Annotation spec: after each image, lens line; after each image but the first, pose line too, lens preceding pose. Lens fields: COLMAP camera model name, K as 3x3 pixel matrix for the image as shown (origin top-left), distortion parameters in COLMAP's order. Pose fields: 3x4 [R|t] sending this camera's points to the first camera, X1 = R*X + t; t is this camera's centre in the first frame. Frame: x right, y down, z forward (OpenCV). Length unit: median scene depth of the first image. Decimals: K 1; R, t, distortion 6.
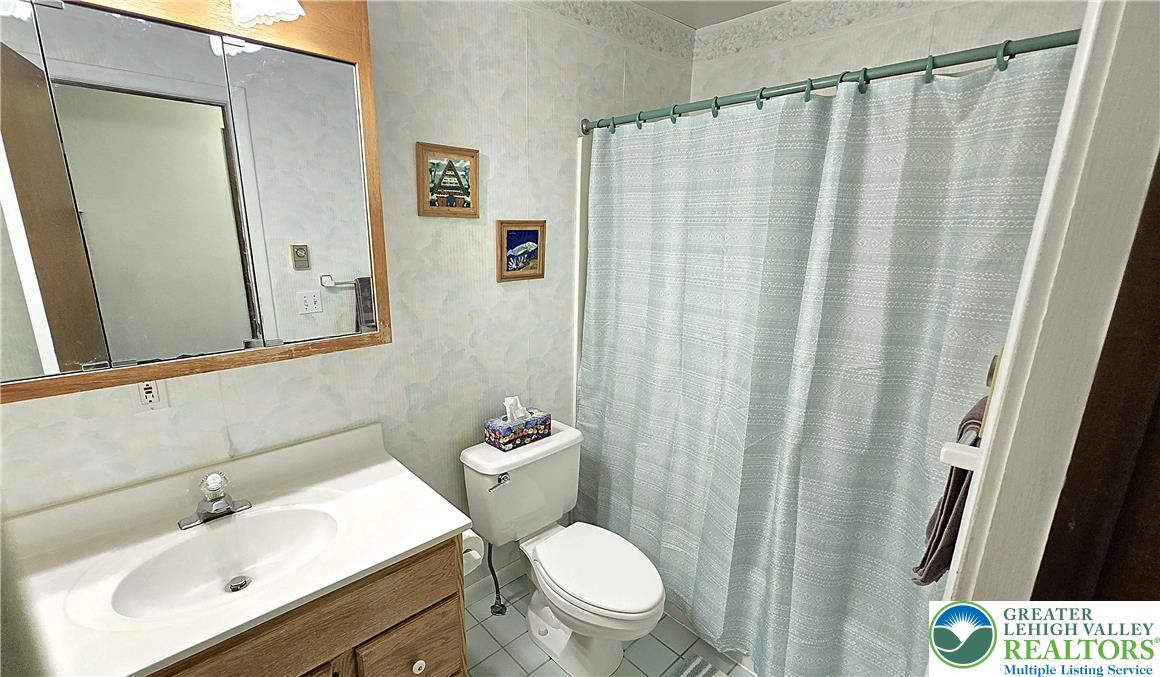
lens RADIAL K [[480.3, 0, 571.3], [0, 480.3, 342.8], [0, 0, 1]] dist [-0.008536, -0.000768]
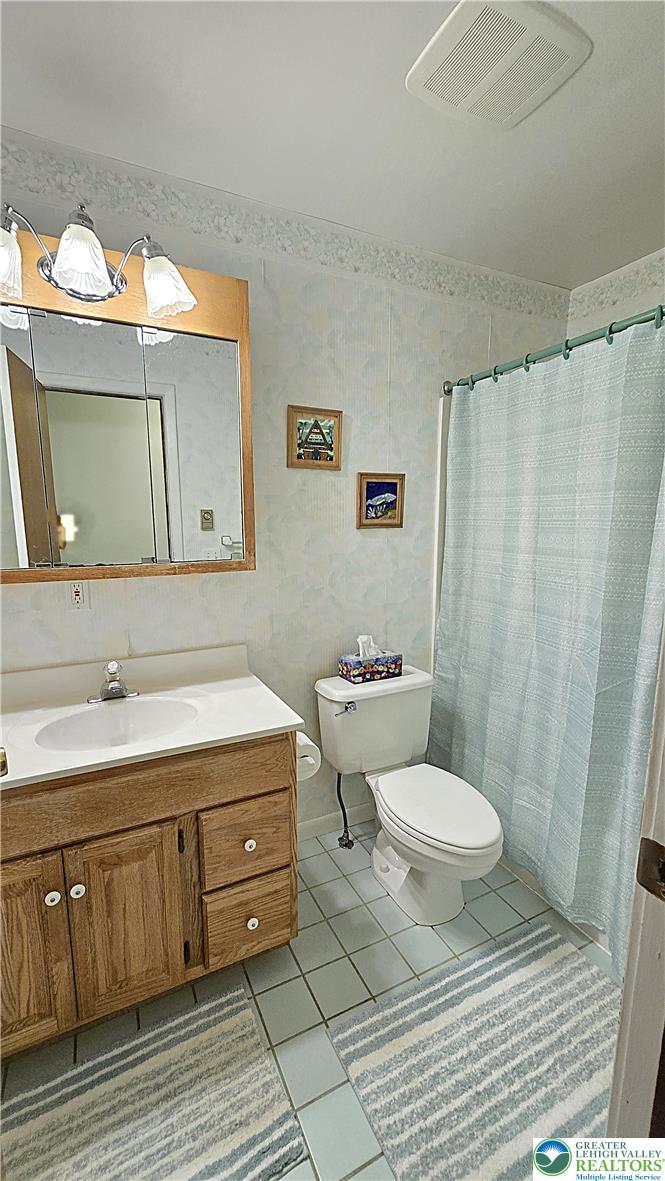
lens RADIAL K [[478.2, 0, 338.2], [0, 478.2, 592.4], [0, 0, 1]] dist [-0.011371, 0.000064]
pose [[0.960628, 0.026306, -0.276589, 0.119997], [-0.049505, 0.995784, -0.077228, 0.112521], [0.273391, 0.087880, 0.957880, -0.046766]]
